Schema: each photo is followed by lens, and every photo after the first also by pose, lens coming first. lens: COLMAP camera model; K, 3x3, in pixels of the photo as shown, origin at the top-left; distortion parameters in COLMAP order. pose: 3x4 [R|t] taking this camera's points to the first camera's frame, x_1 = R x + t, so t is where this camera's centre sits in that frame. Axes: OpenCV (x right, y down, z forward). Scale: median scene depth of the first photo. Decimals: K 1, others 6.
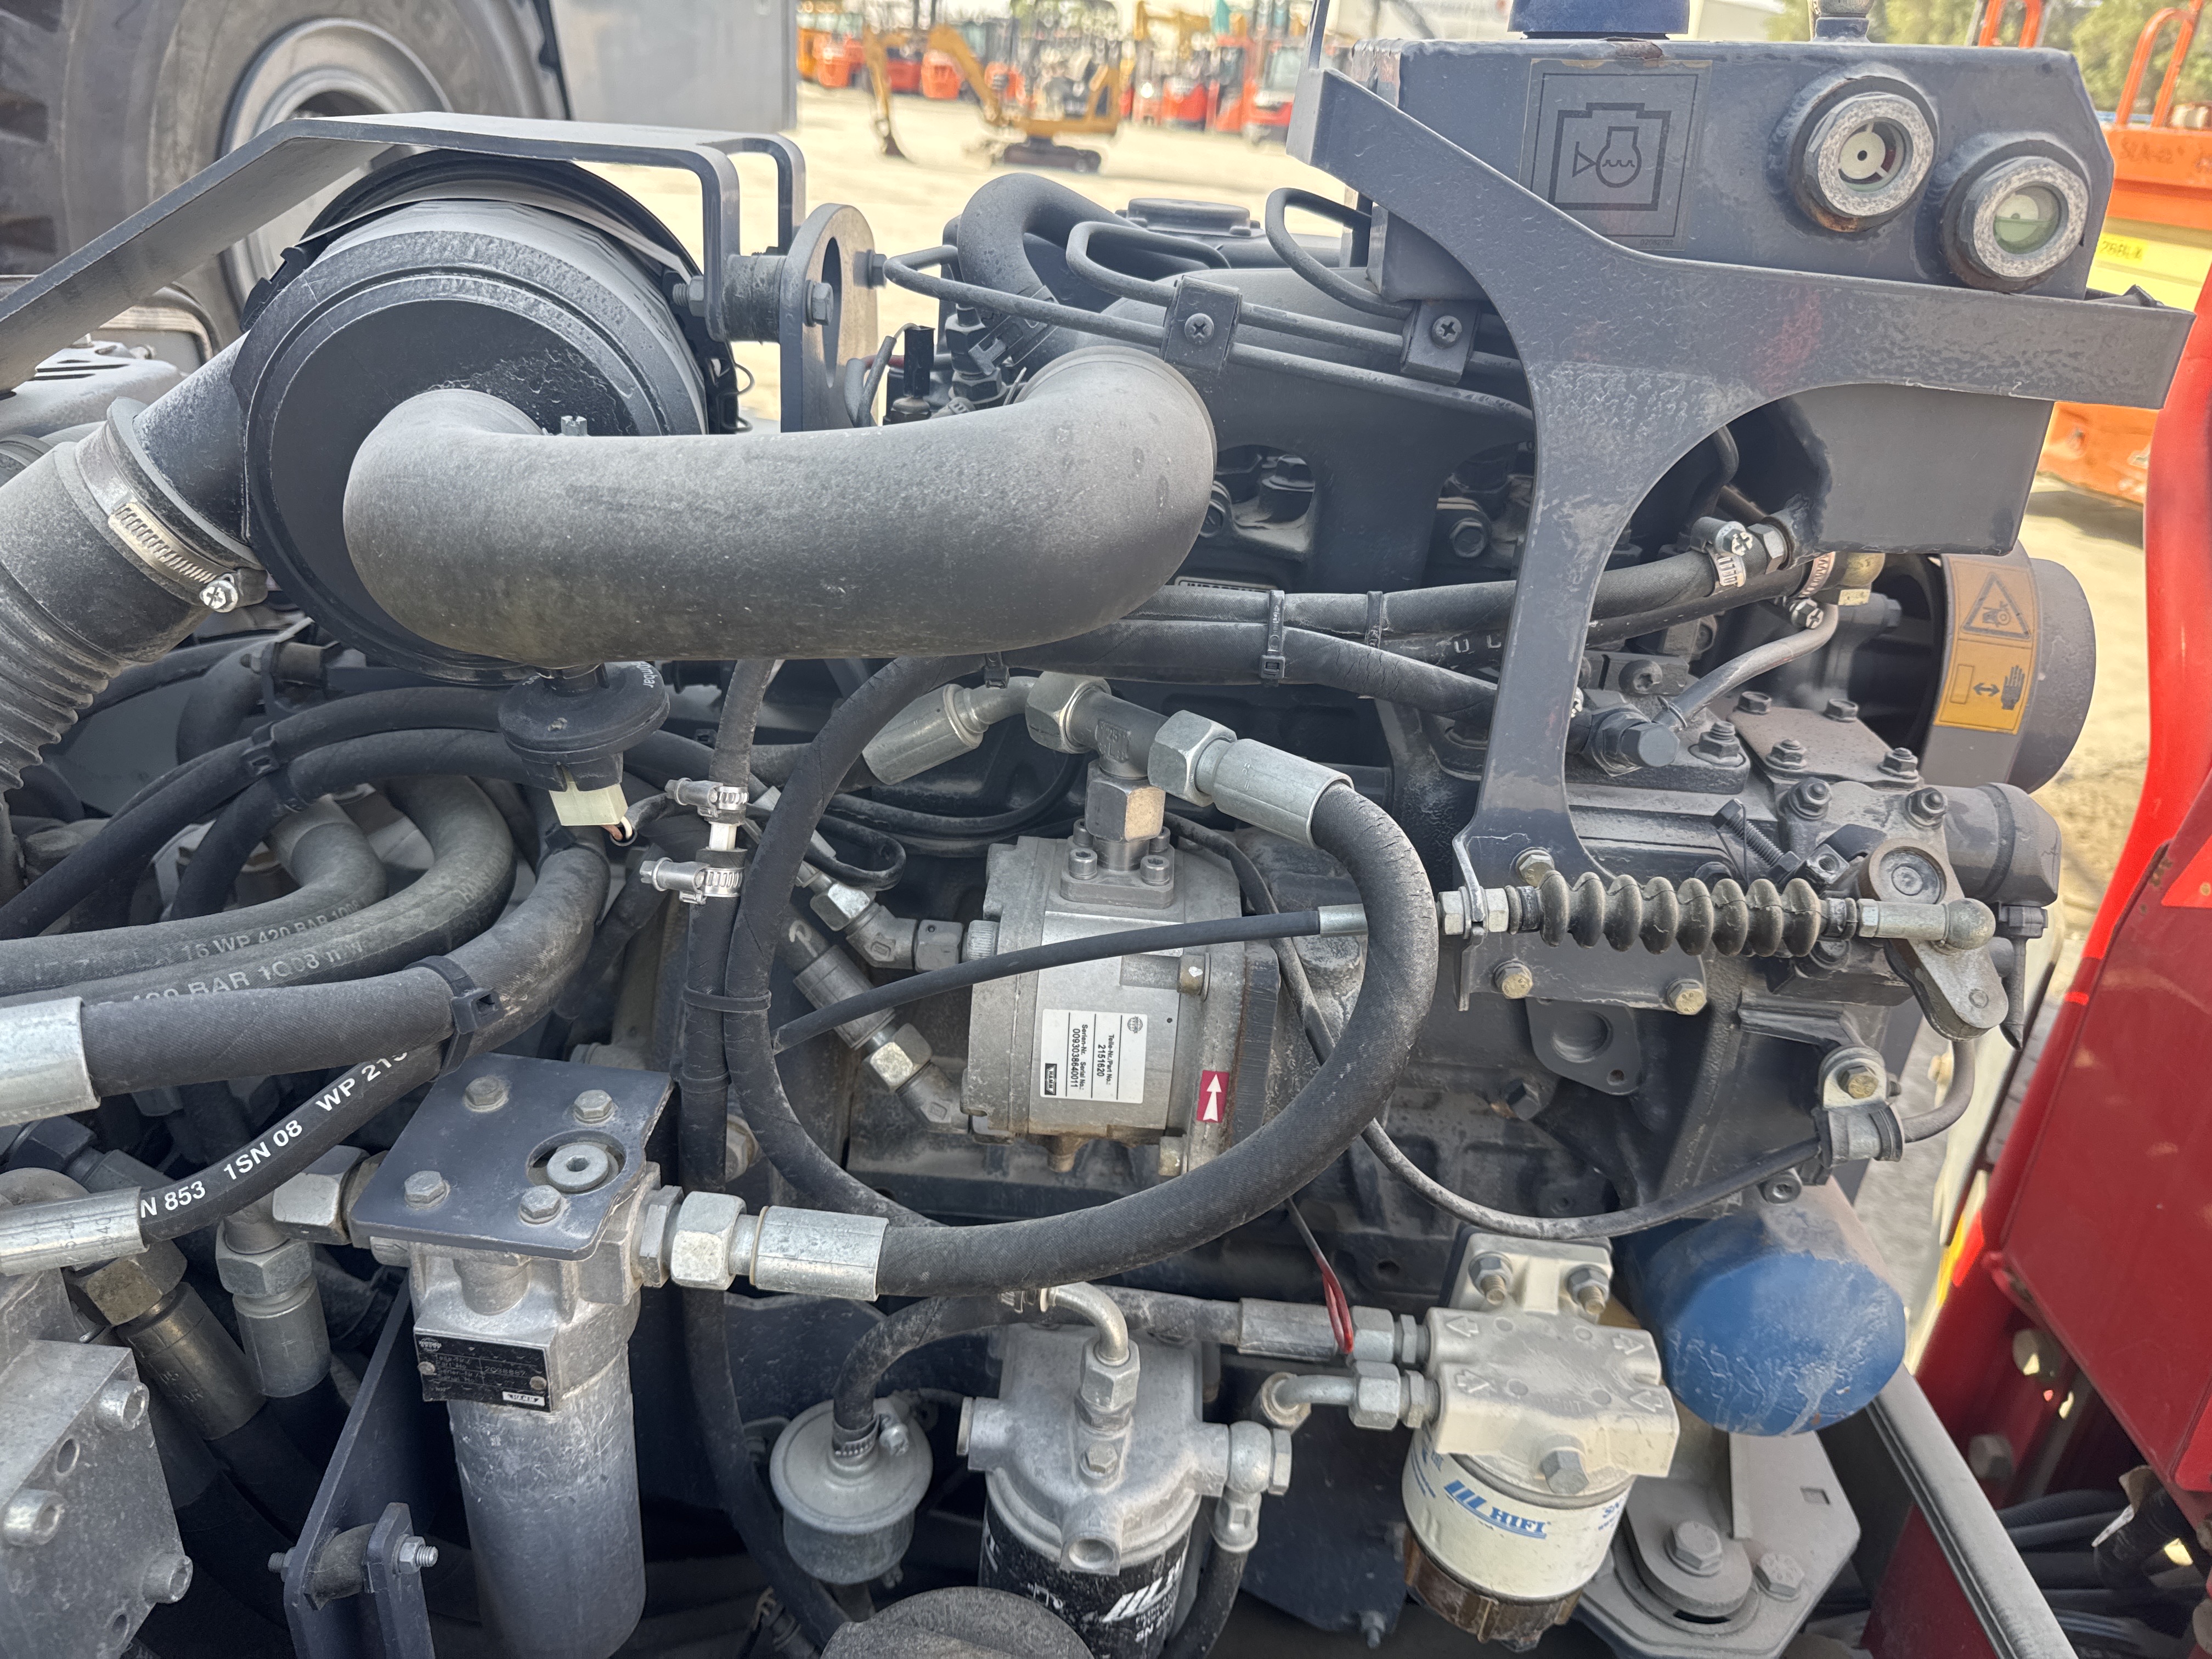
lens RADIAL K [[1569.0, 0, 1066.0], [0, 1569.0, 824.6], [0, 0, 1]] dist [-0.007971, 0.001074]
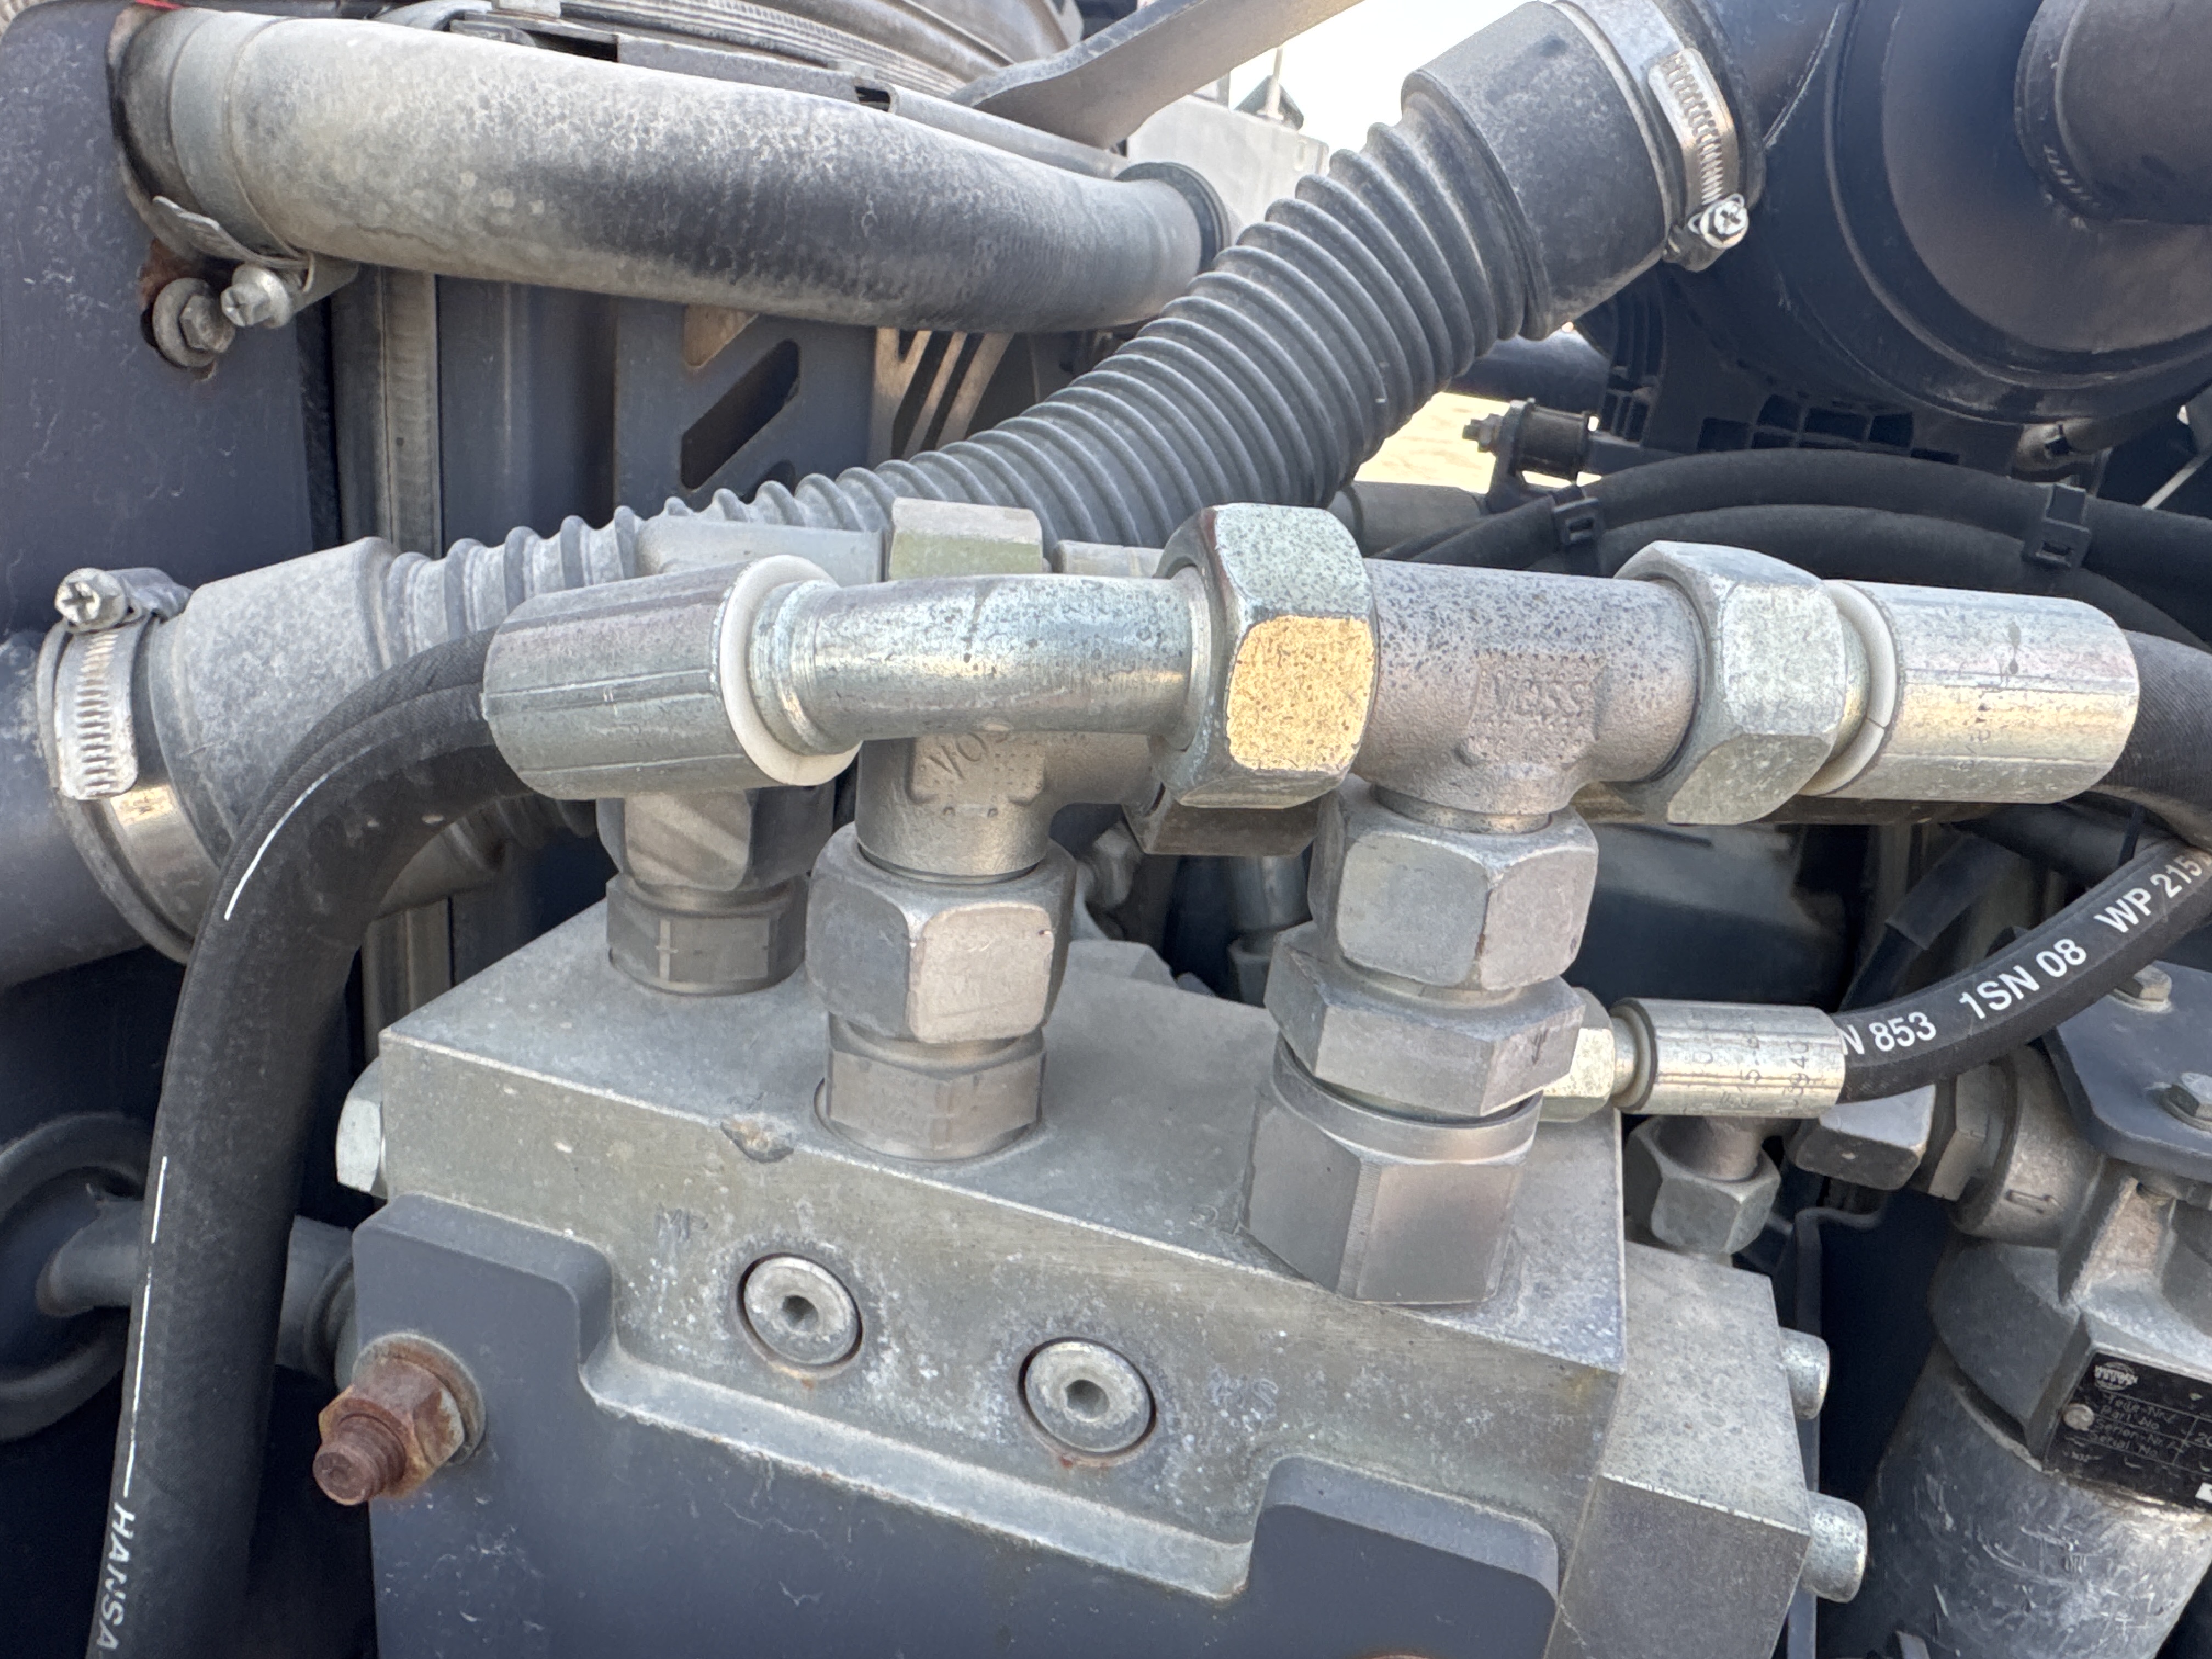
lens RADIAL K [[1569.0, 0, 1096.4], [0, 1569.0, 836.6], [0, 0, 1]] dist [-0.007971, 0.001074]
pose [[0.970223, 0.126122, -0.206785, -0.660258], [-0.146709, 0.985312, -0.087389, 0.231394], [0.192726, 0.115124, 0.974476, 0.320312]]
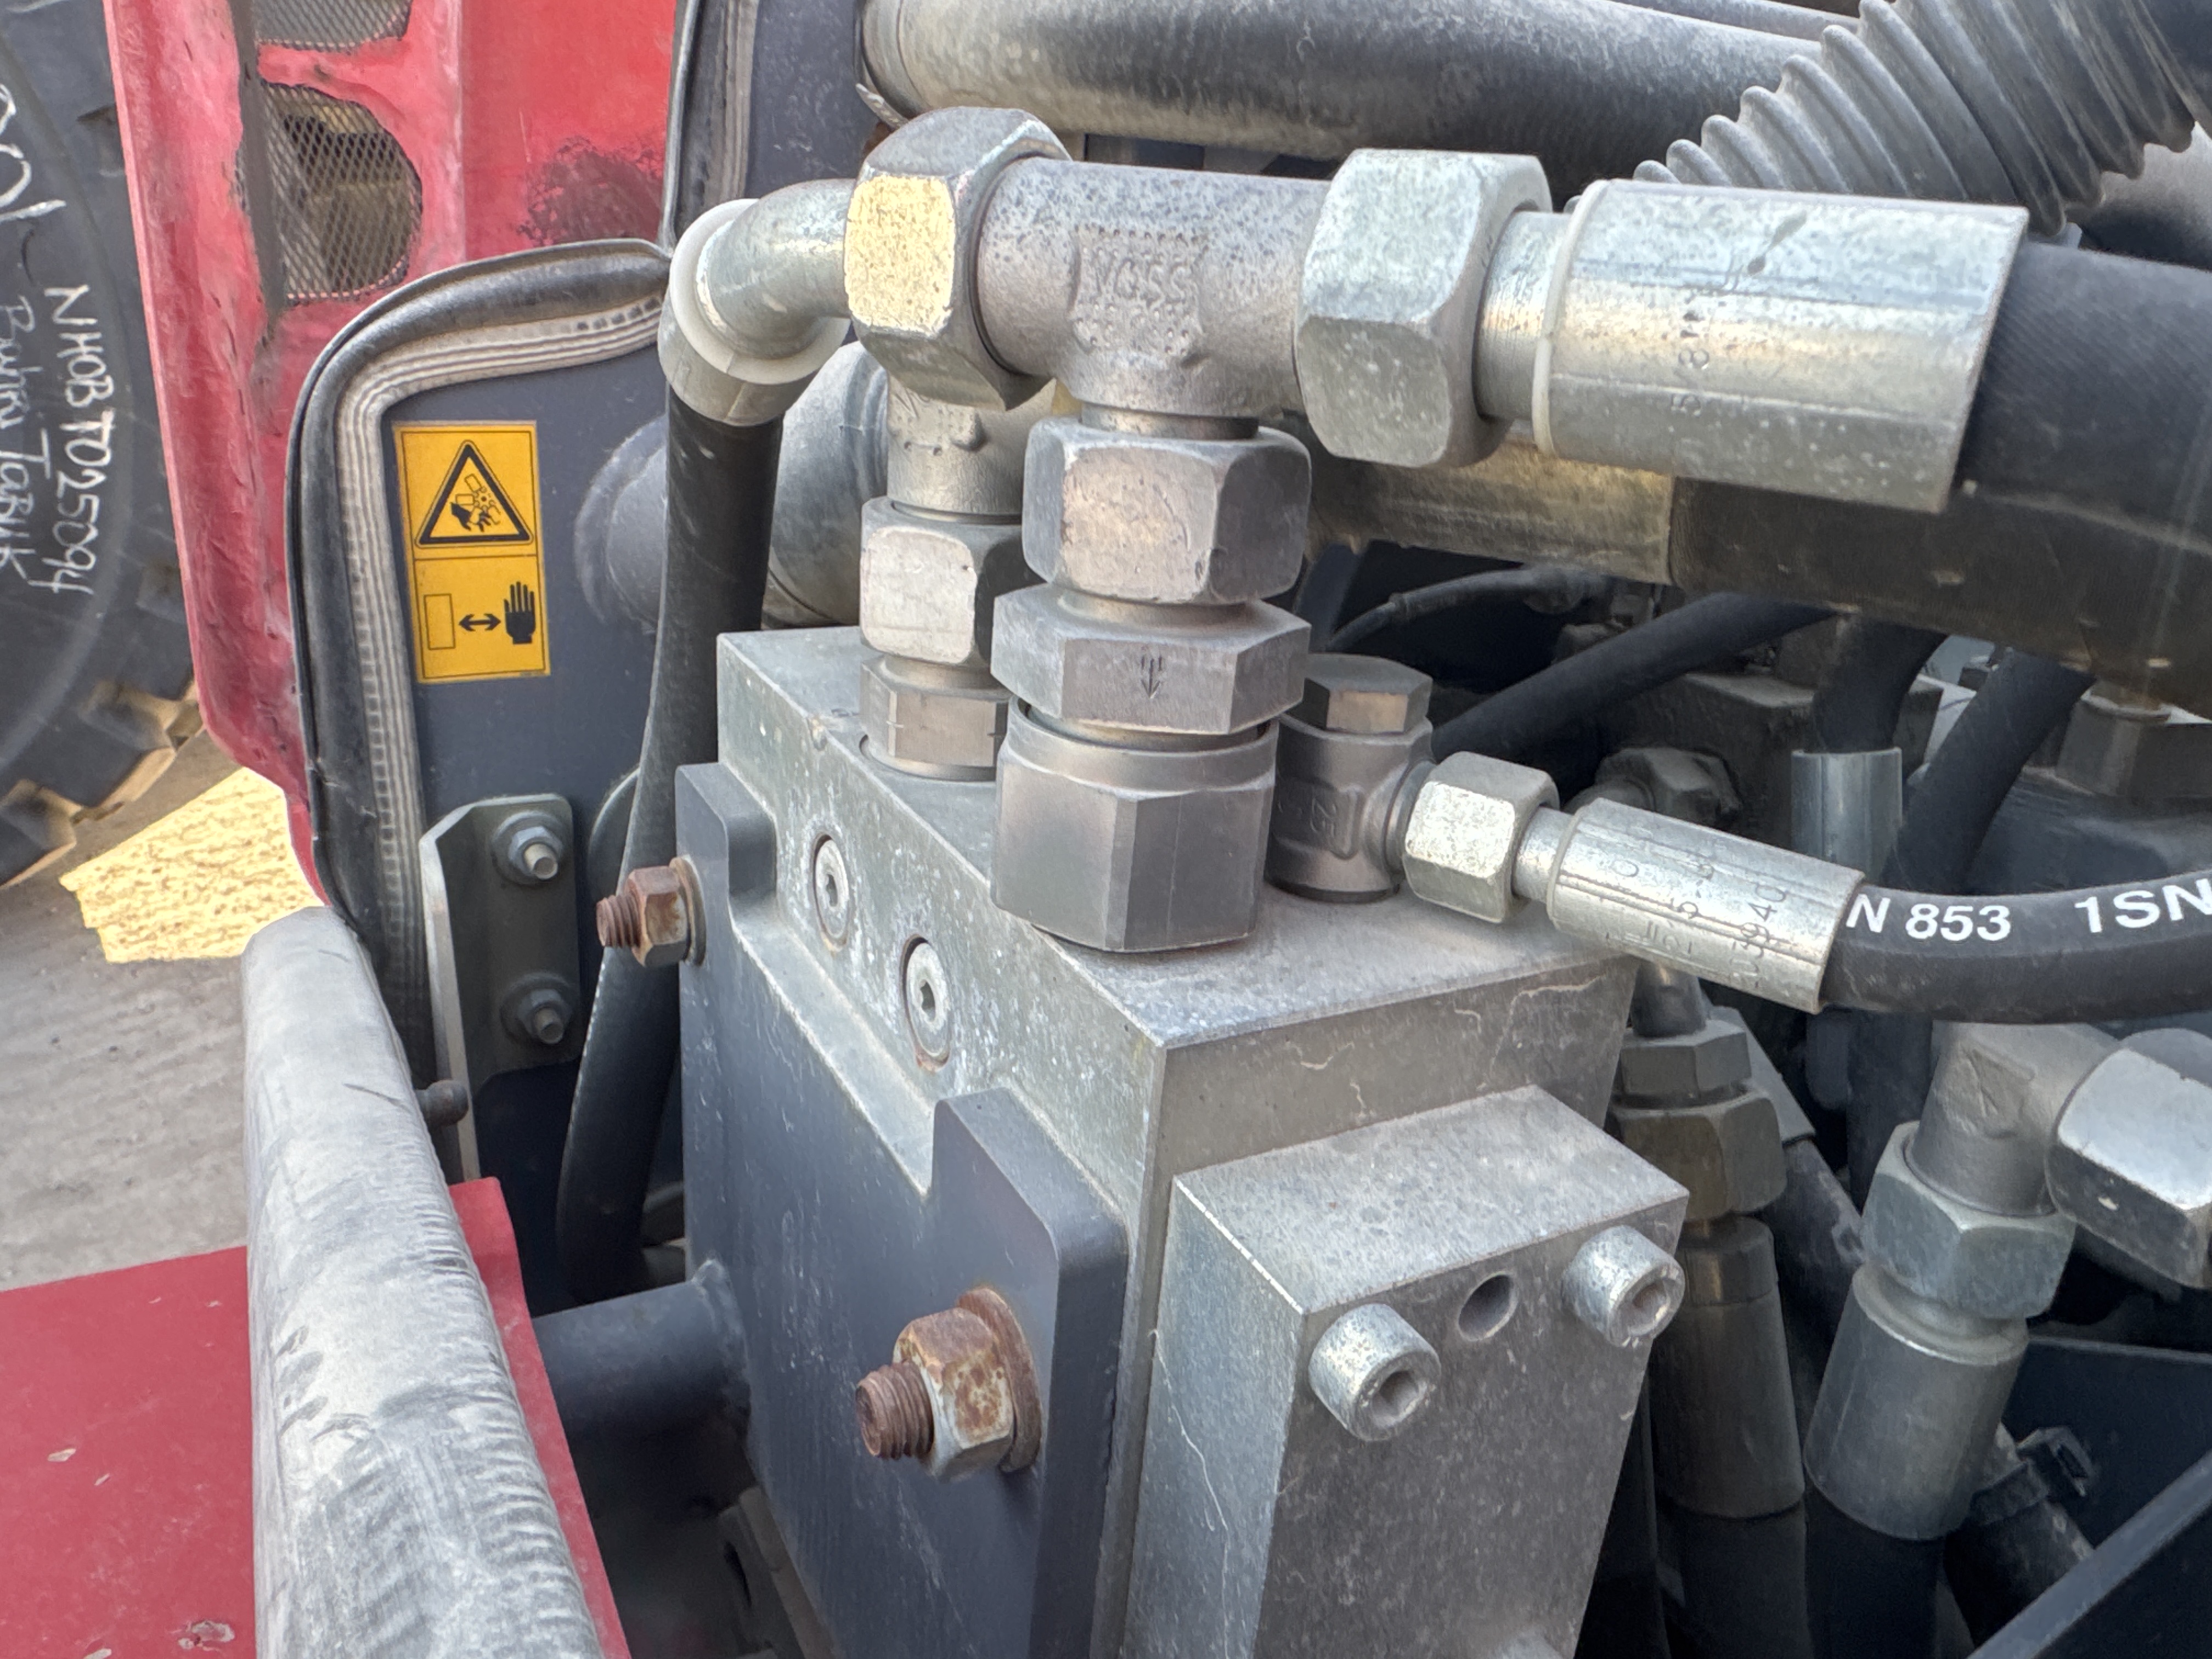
lens RADIAL K [[1569.0, 0, 1096.6], [0, 1569.0, 831.7], [0, 0, 1]] dist [-0.007971, 0.001074]
pose [[0.520165, 0.290200, -0.803251, -0.316509], [-0.401966, 0.913009, 0.069551, 0.246706], [0.753559, 0.286702, 0.591566, 0.512672]]
